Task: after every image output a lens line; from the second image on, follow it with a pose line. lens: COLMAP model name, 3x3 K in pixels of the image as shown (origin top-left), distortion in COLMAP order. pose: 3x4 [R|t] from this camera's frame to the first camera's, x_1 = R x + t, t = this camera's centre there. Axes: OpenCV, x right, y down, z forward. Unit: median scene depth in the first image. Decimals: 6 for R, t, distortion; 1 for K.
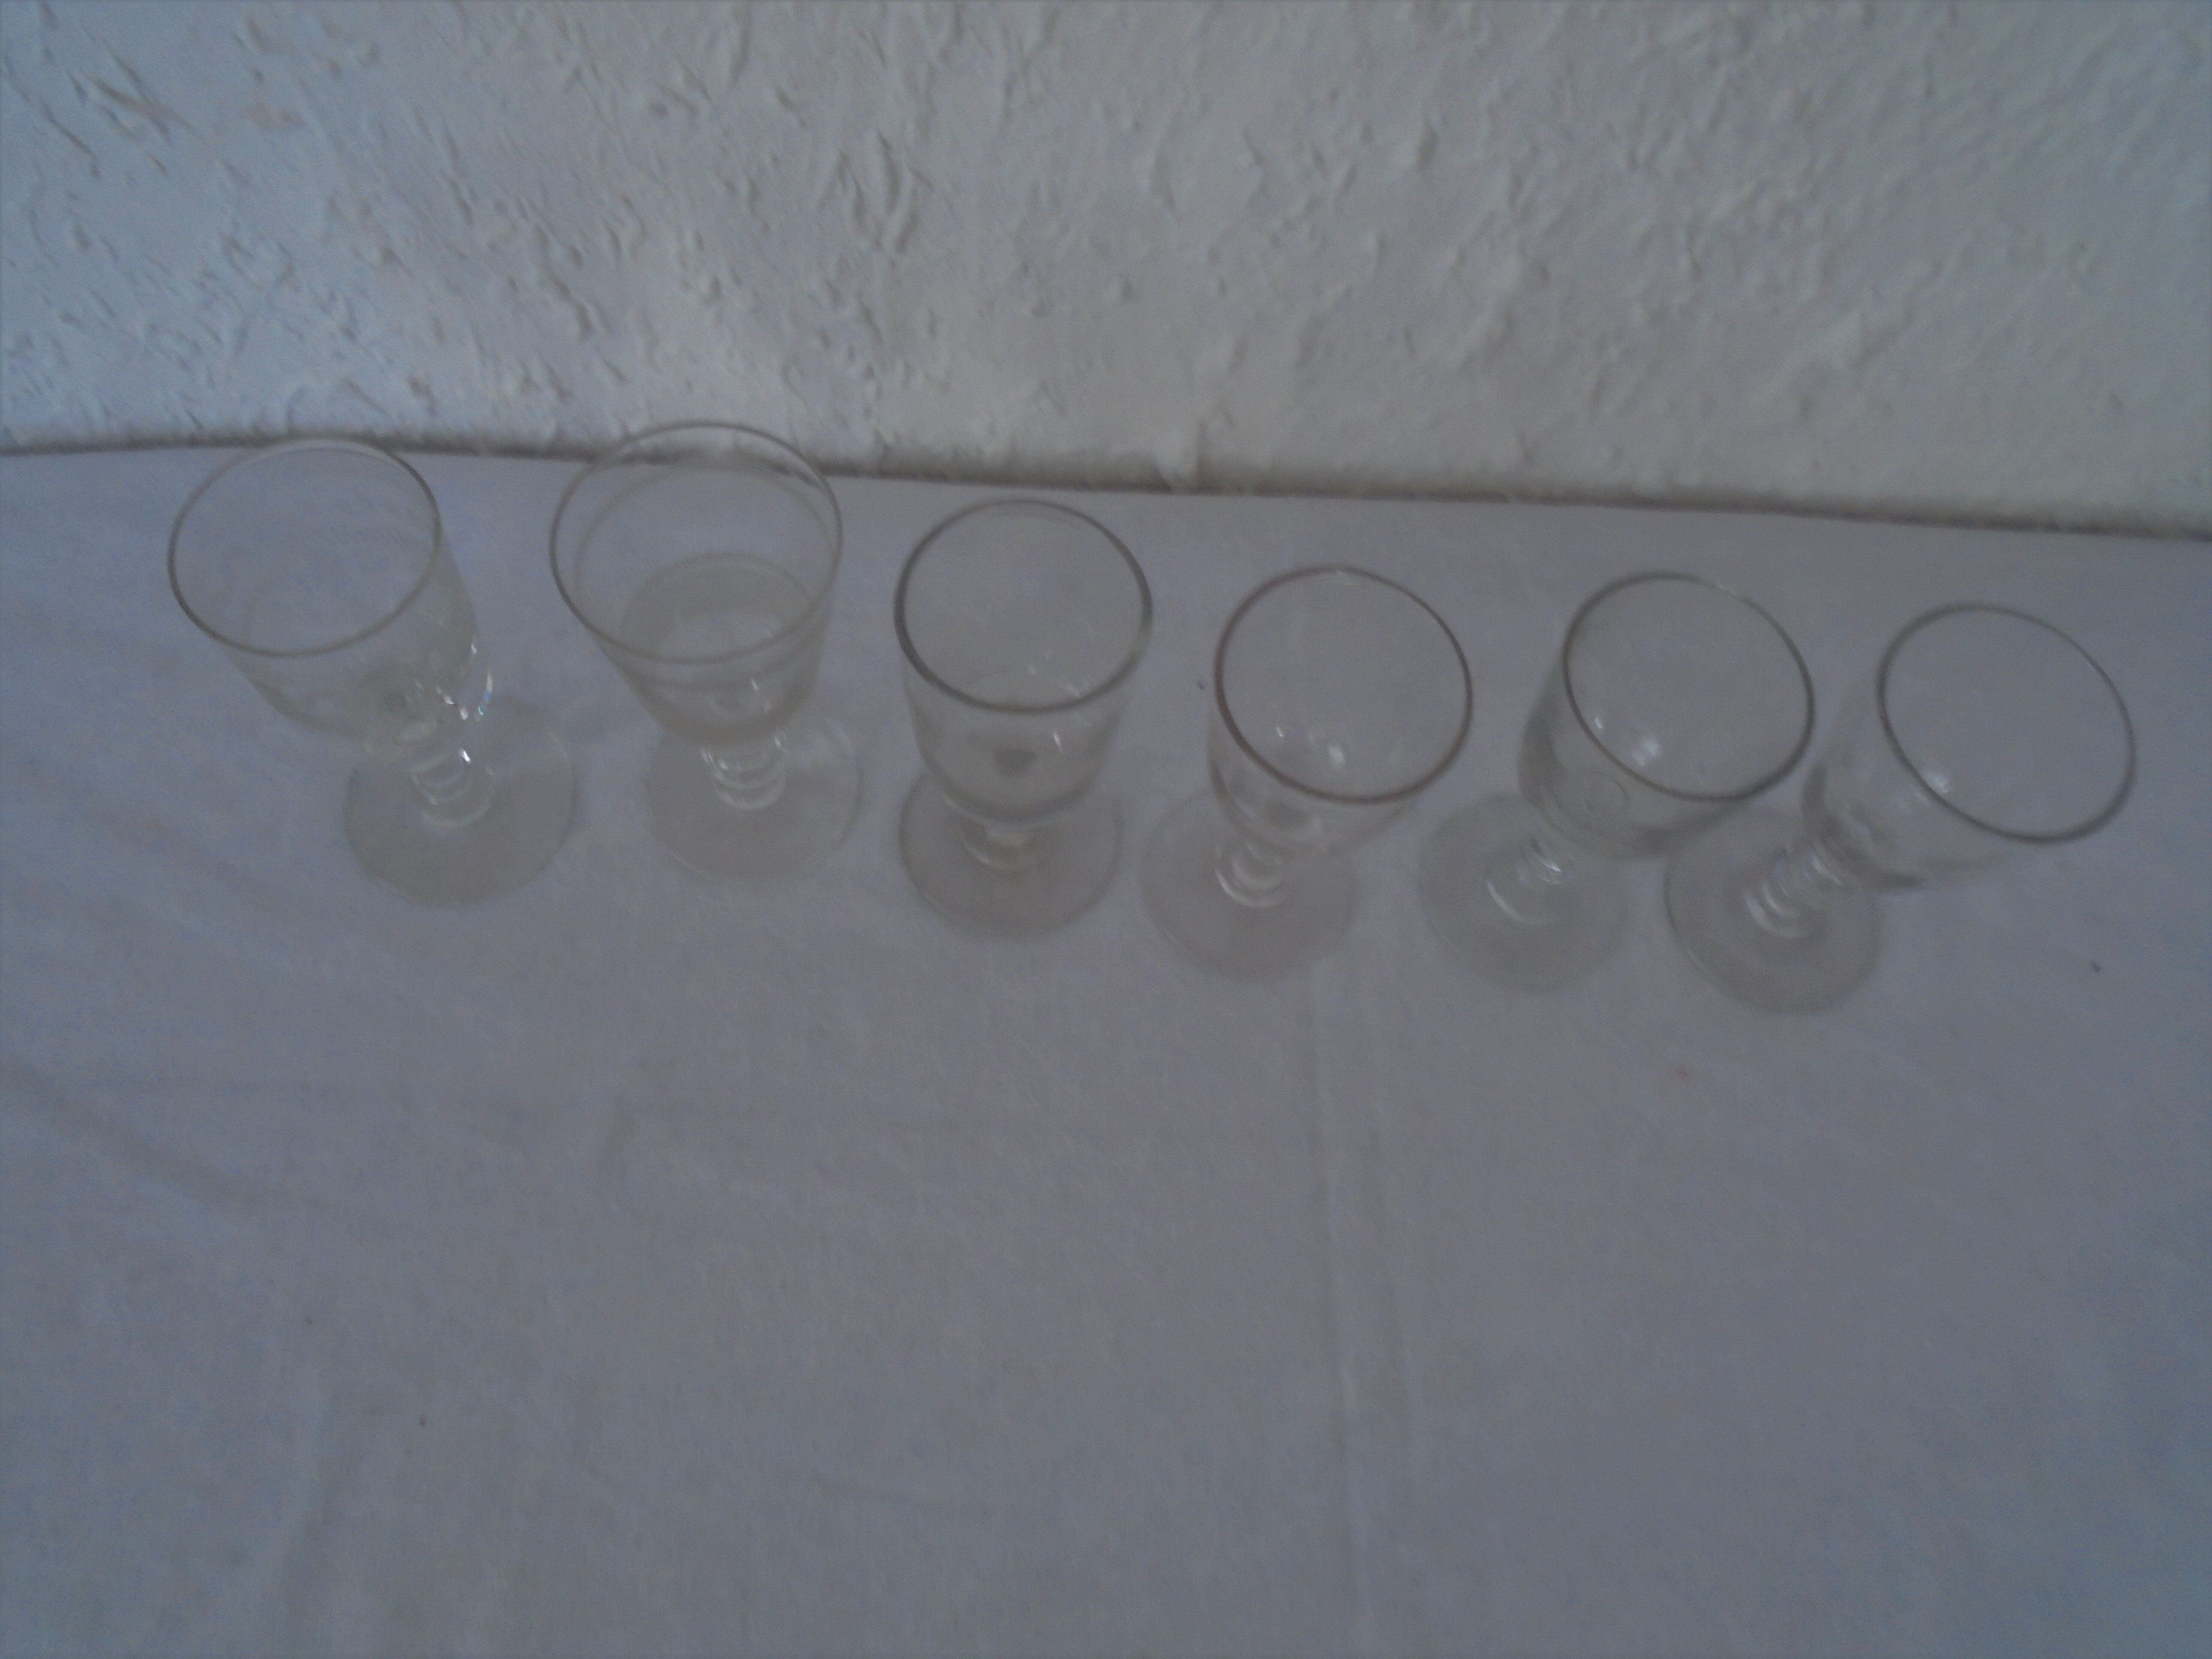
lens RADIAL K [[1707.9, 0, 1078.5], [0, 1707.9, 888.0], [0, 0, 1]] dist [-0.021918, 0.012948]
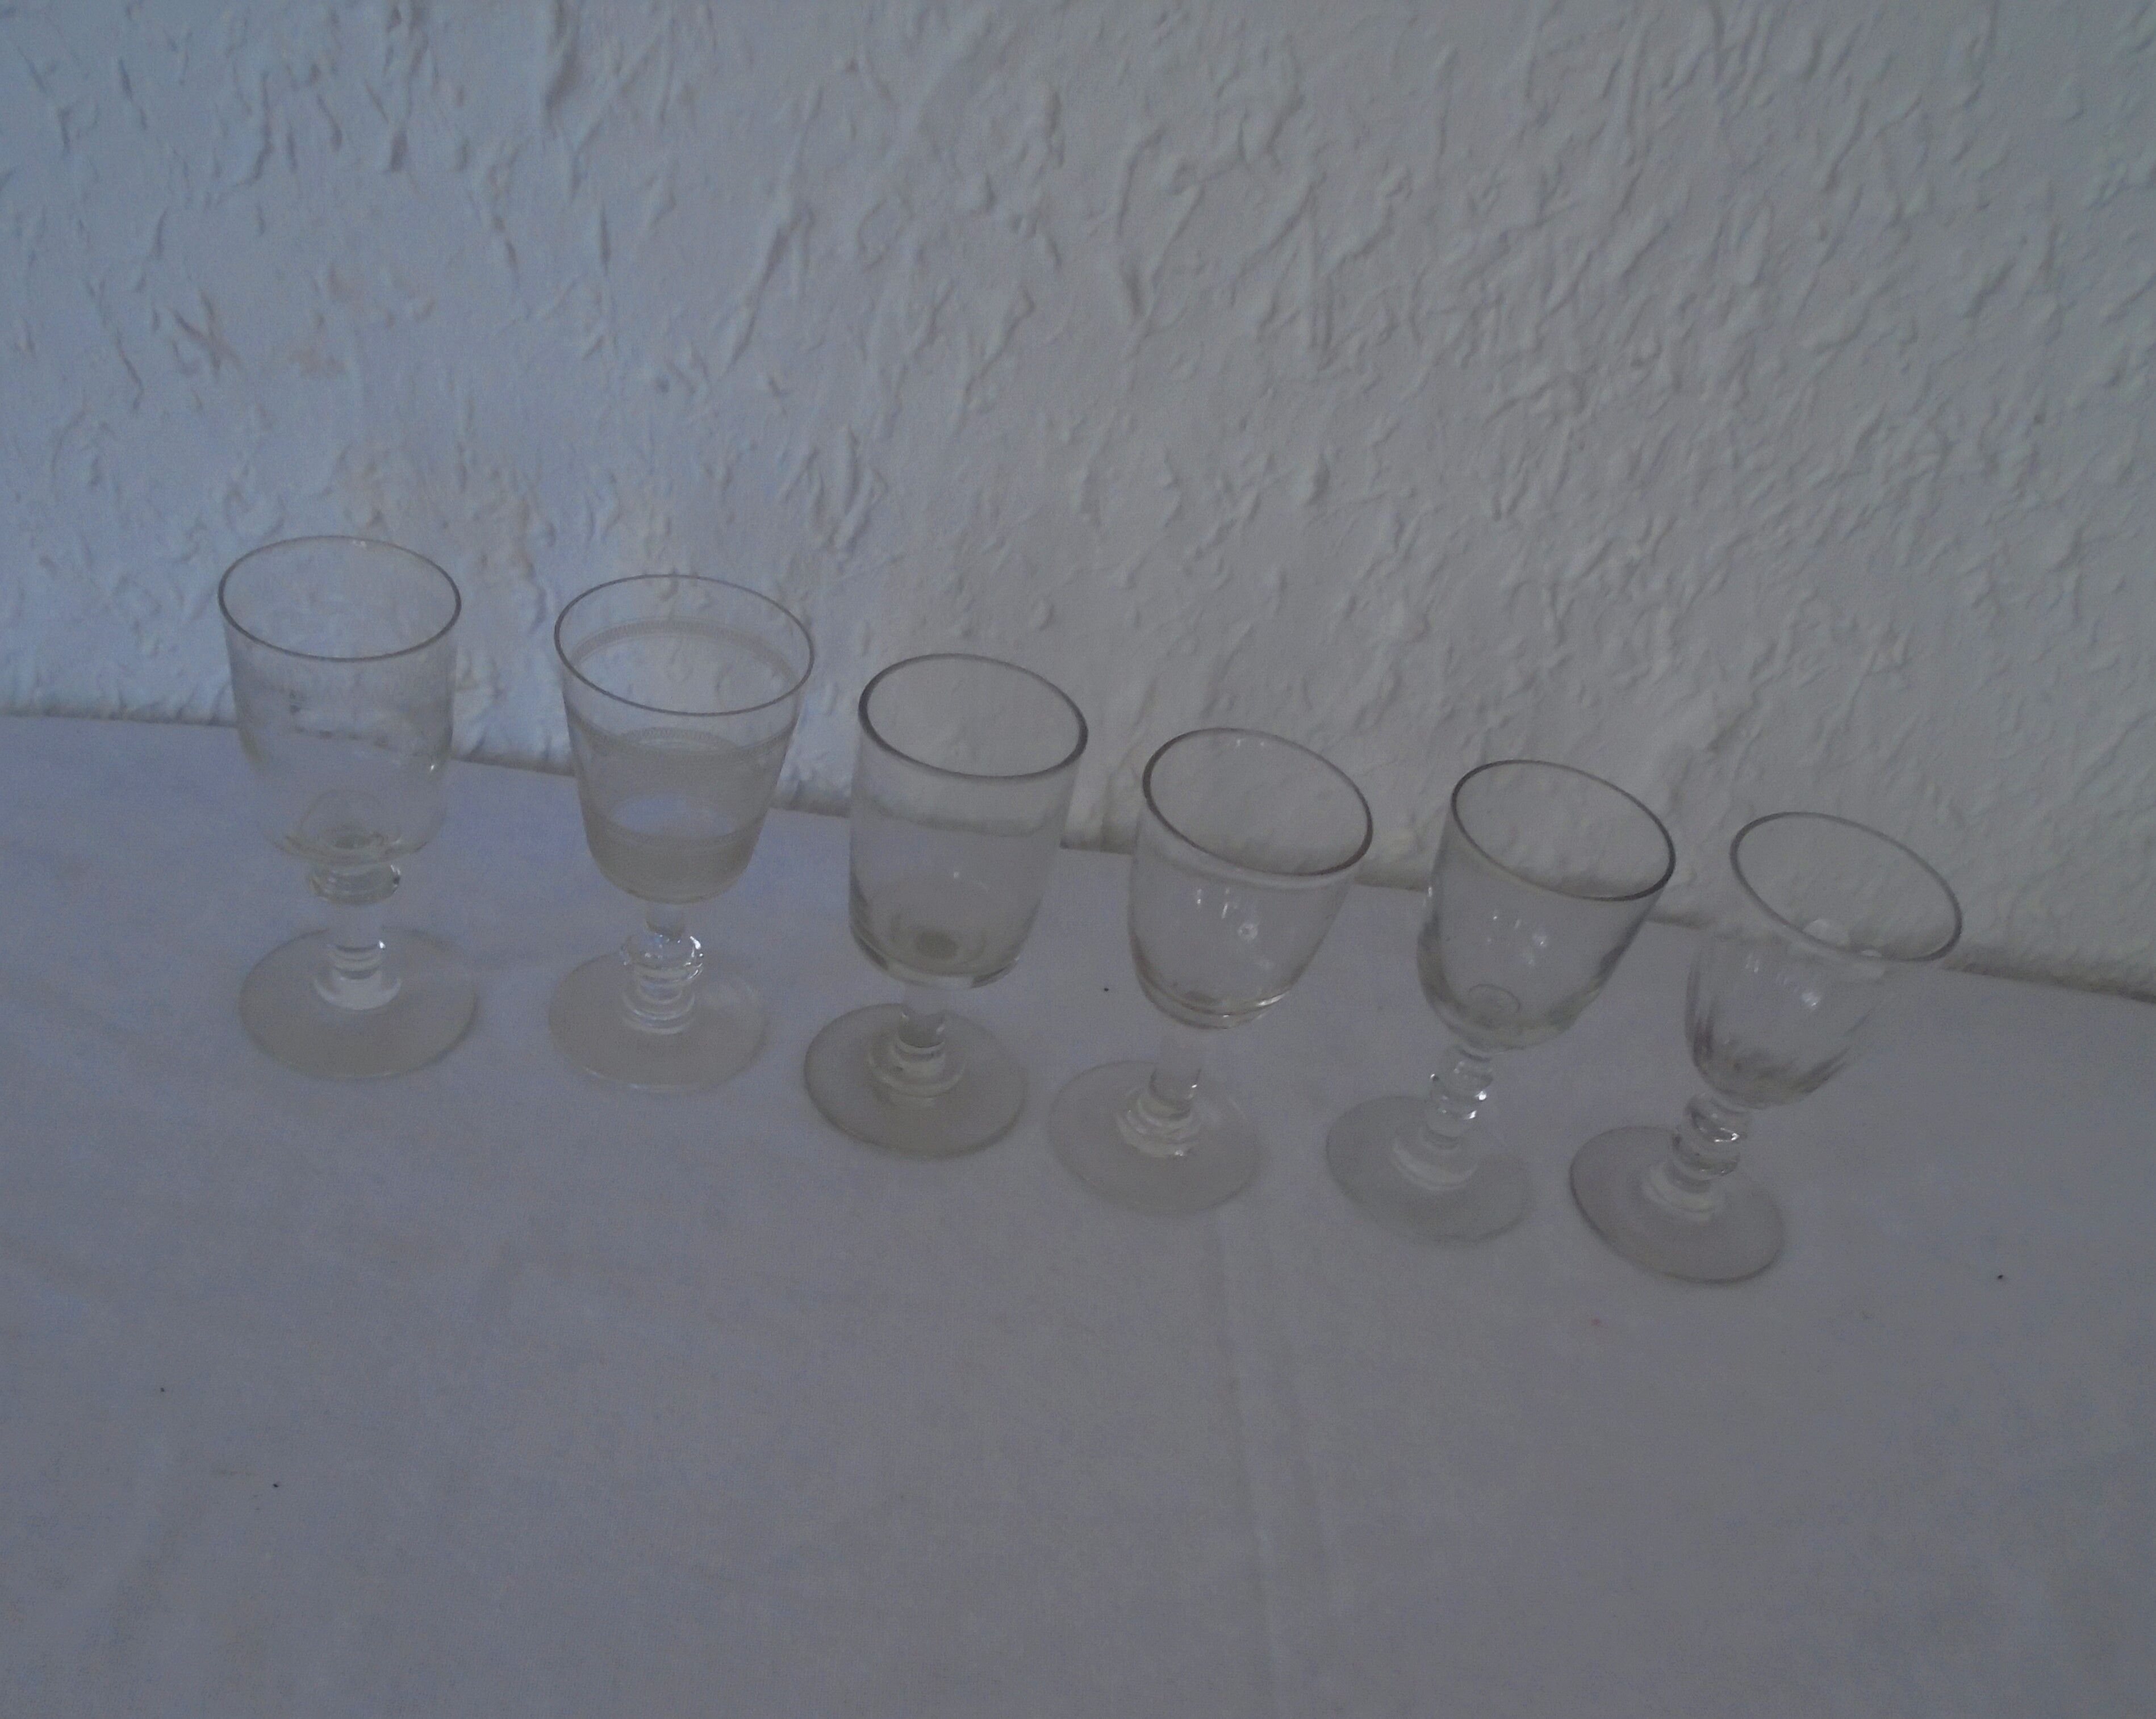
lens RADIAL K [[2324.1, 0, 1030.4], [0, 2324.1, 1188.0], [0, 0, 1]] dist [-0.013608, 0.000000]
pose [[0.995640, 0.060967, 0.070594, -0.071023], [-0.029194, 0.922480, -0.384939, 0.592838], [-0.088590, 0.381200, 0.920238, -0.241011]]
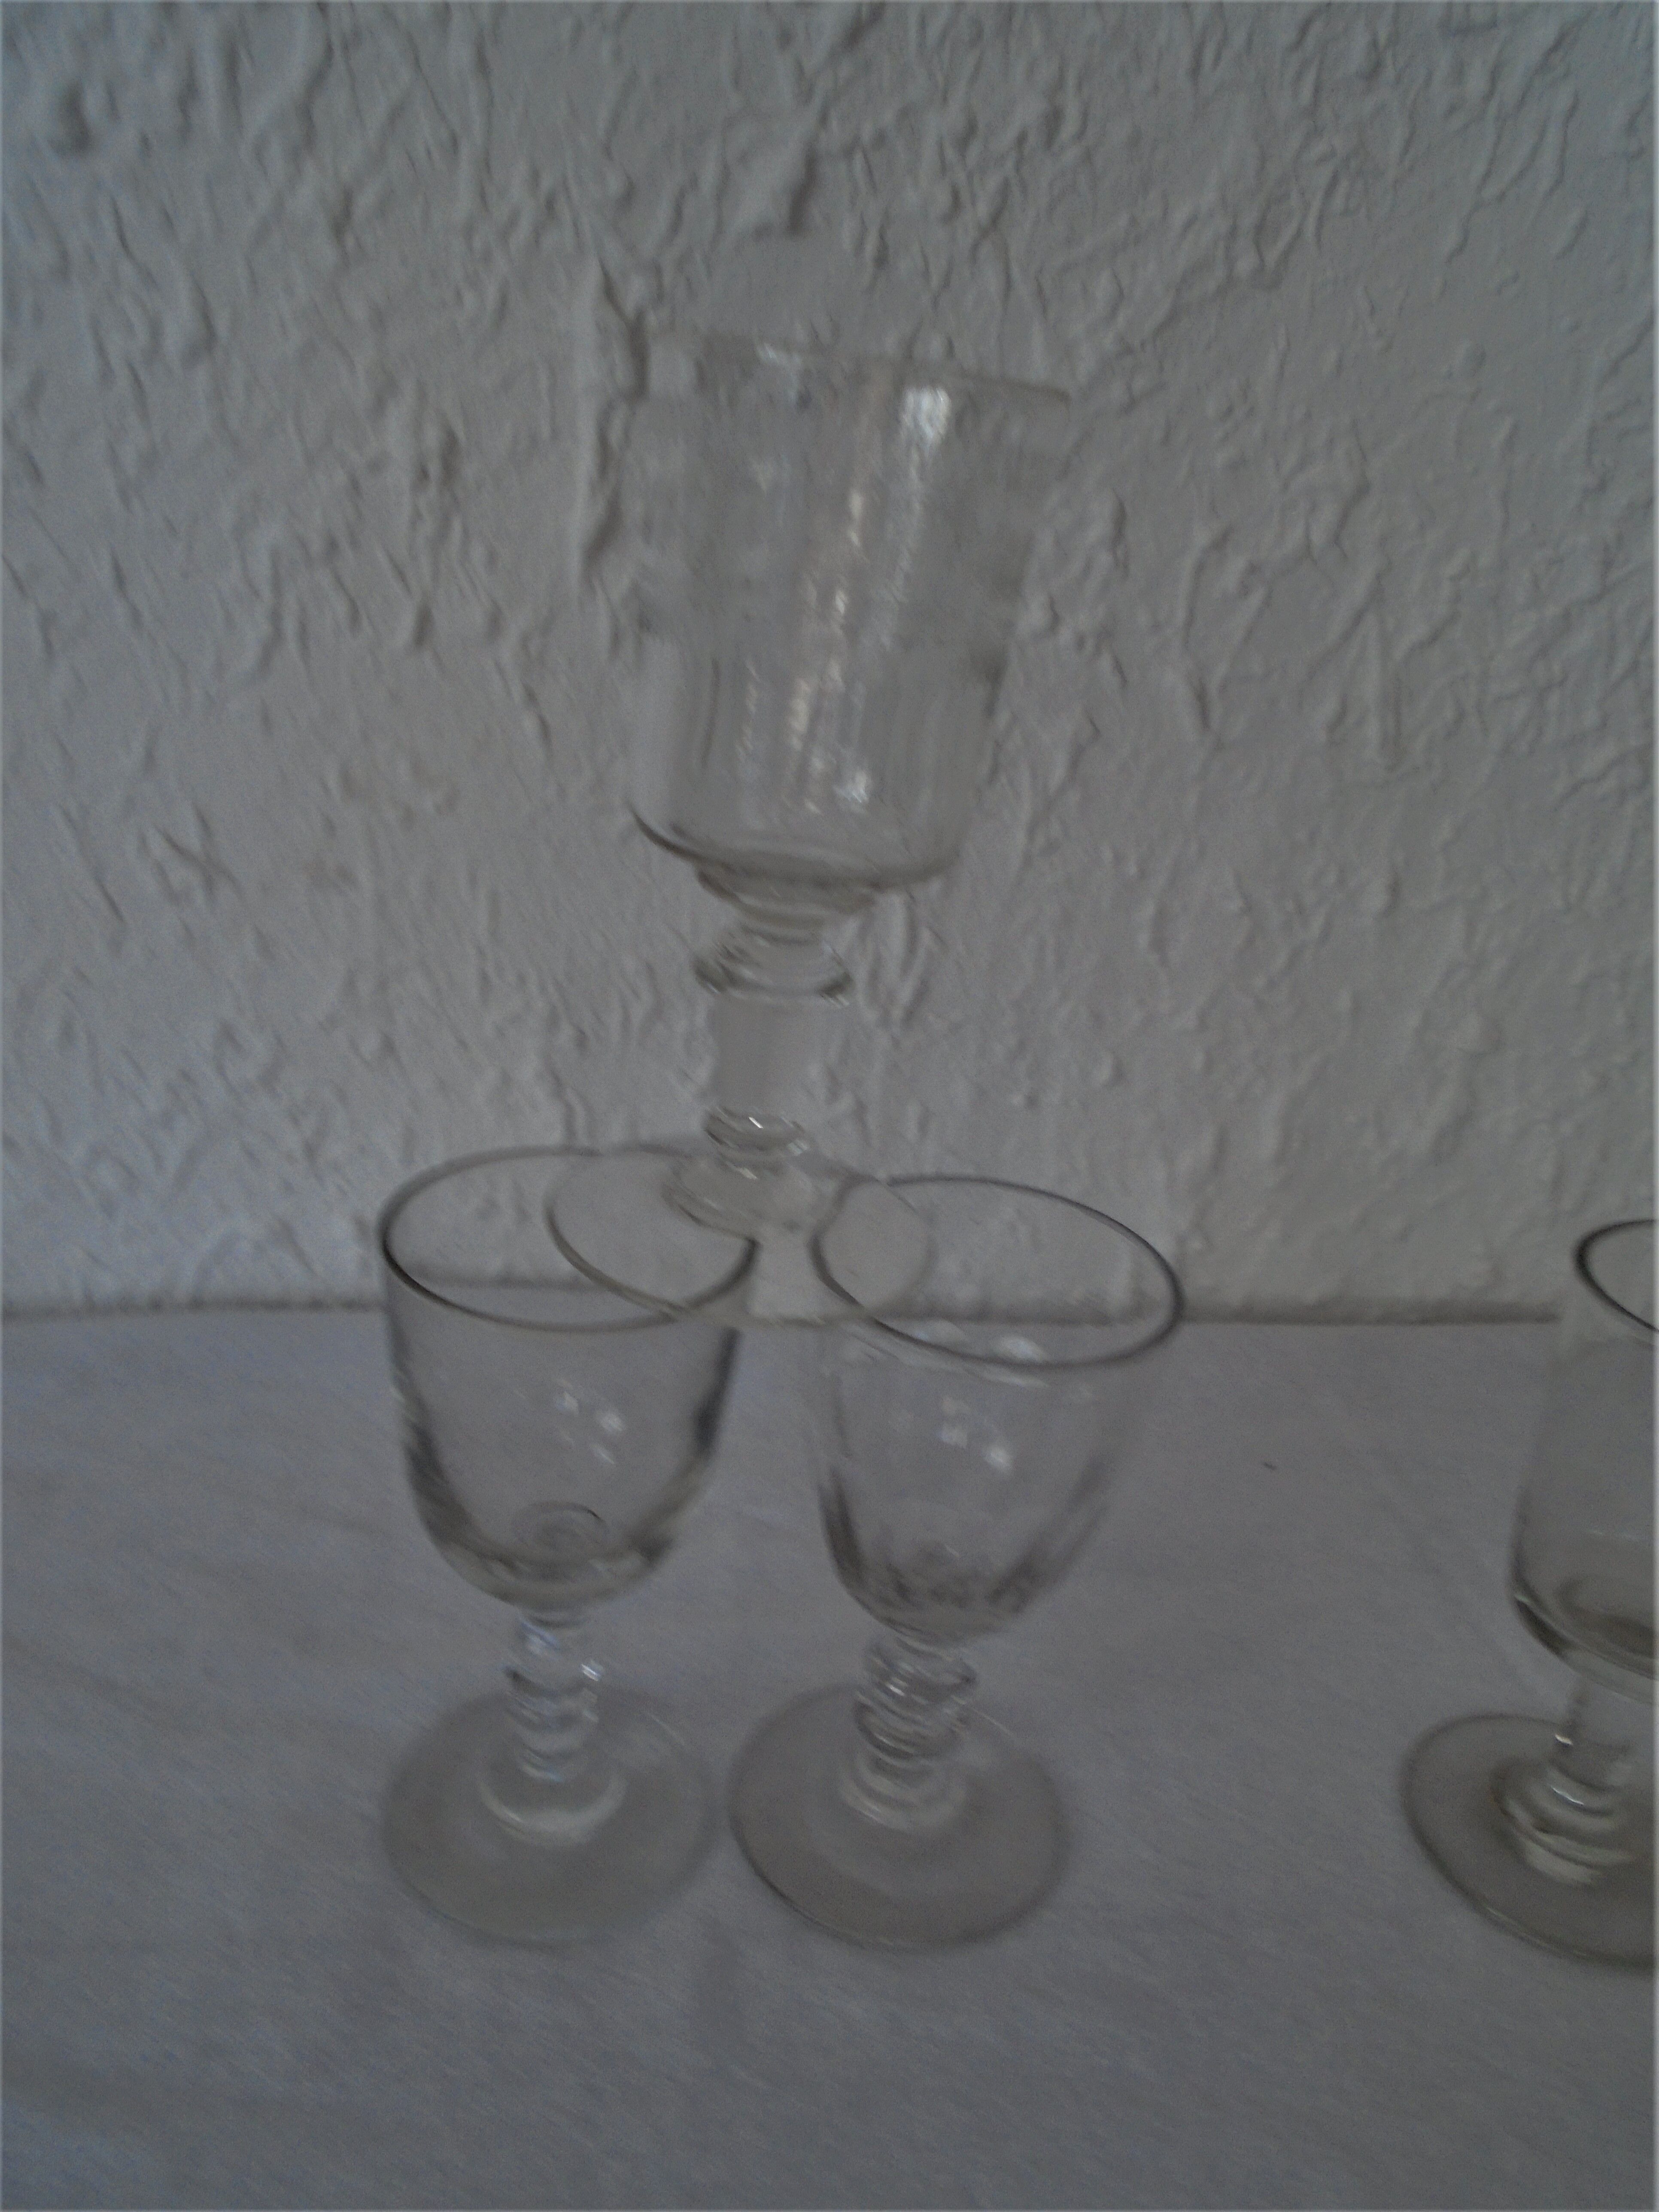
lens RADIAL K [[1738.4, 0, 795.9], [0, 1738.4, 1123.0], [0, 0, 1]] dist [-0.027156, 0.015168]
pose [[0.989676, -0.041126, 0.137296, -0.320614], [0.123213, 0.733483, -0.668447, 0.357415], [-0.073214, 0.678463, 0.730977, 0.297133]]
